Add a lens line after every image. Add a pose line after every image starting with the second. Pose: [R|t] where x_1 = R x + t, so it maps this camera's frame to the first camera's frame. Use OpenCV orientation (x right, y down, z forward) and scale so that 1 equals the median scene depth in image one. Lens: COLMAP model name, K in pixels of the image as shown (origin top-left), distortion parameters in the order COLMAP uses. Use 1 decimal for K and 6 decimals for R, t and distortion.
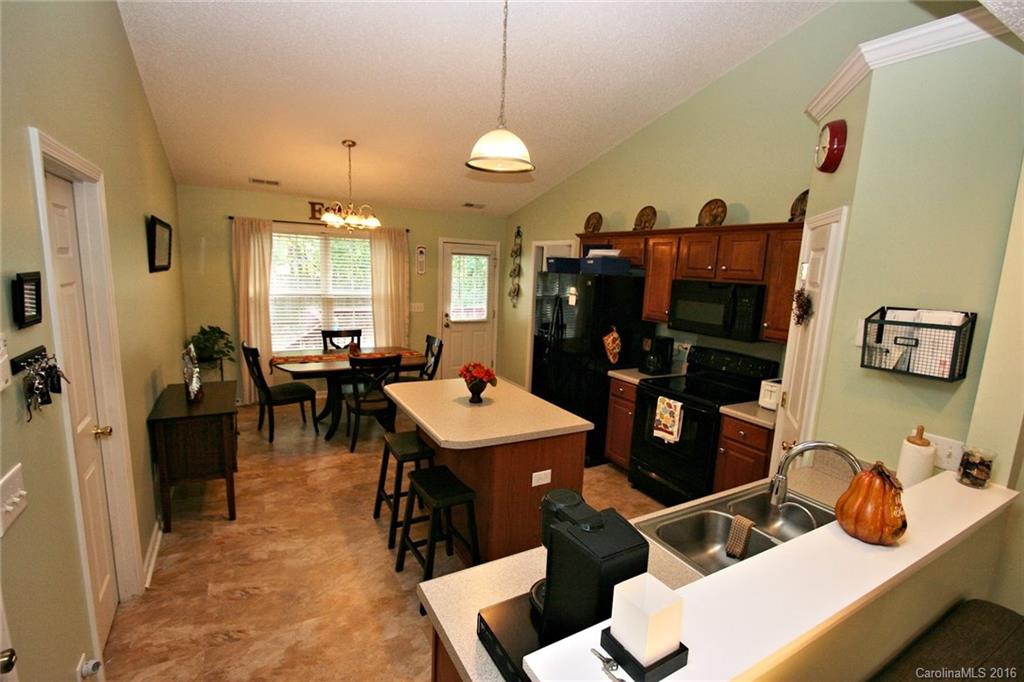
lens RADIAL K [[482.3, 0, 514.4], [0, 482.3, 350.1], [0, 0, 1]] dist [0.015838, -0.017823]
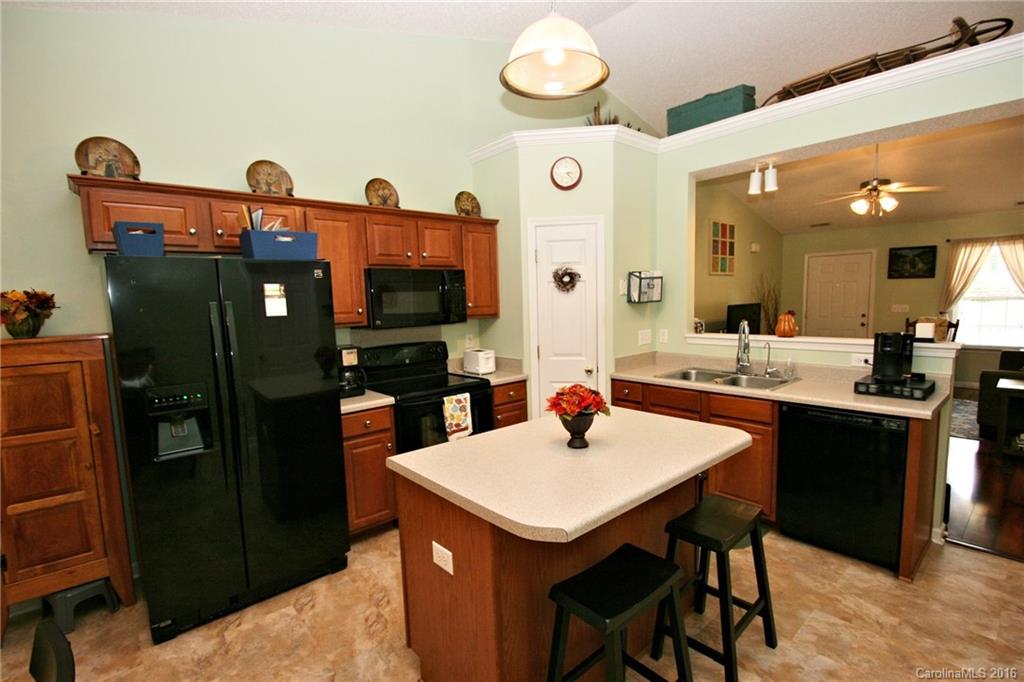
lens RADIAL K [[482.3, 0, 514.4], [0, 482.3, 350.1], [0, 0, 1]] dist [0.015838, -0.017823]
pose [[-0.205485, -0.141894, 0.968319, -0.486881], [0.190315, 0.964751, 0.181757, -0.106481], [-0.959977, 0.221634, -0.171238, 0.871619]]
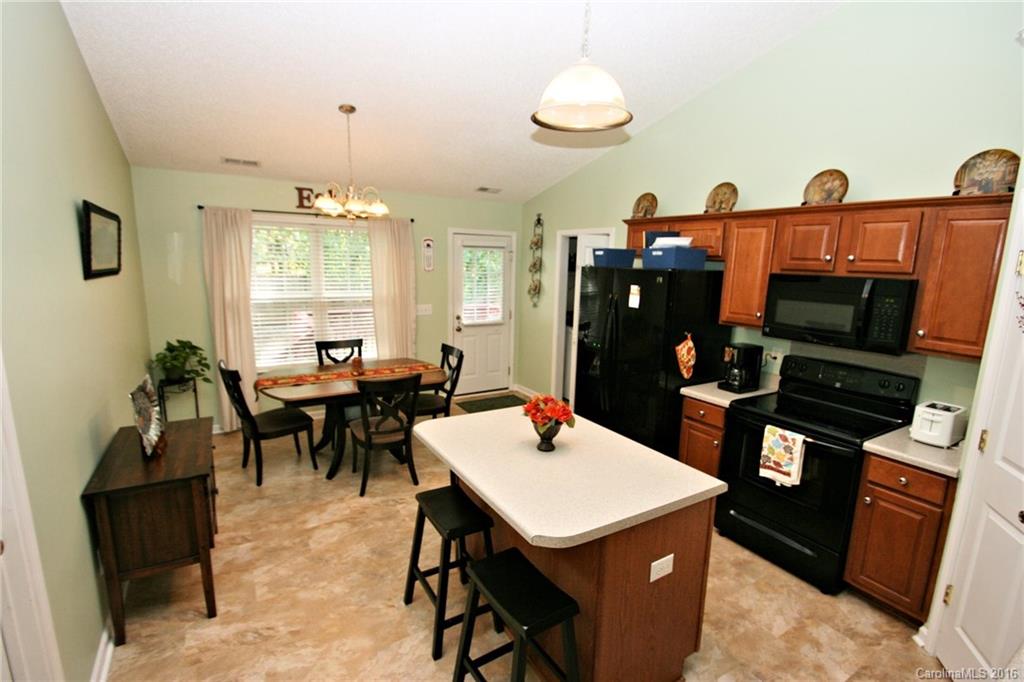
lens RADIAL K [[482.3, 0, 514.4], [0, 482.3, 350.1], [0, 0, 1]] dist [0.015838, -0.017823]
pose [[0.999226, -0.024508, 0.030759, -0.108993], [0.024040, 0.999591, 0.015482, -0.040384], [-0.031126, -0.014731, 0.999407, 0.205685]]
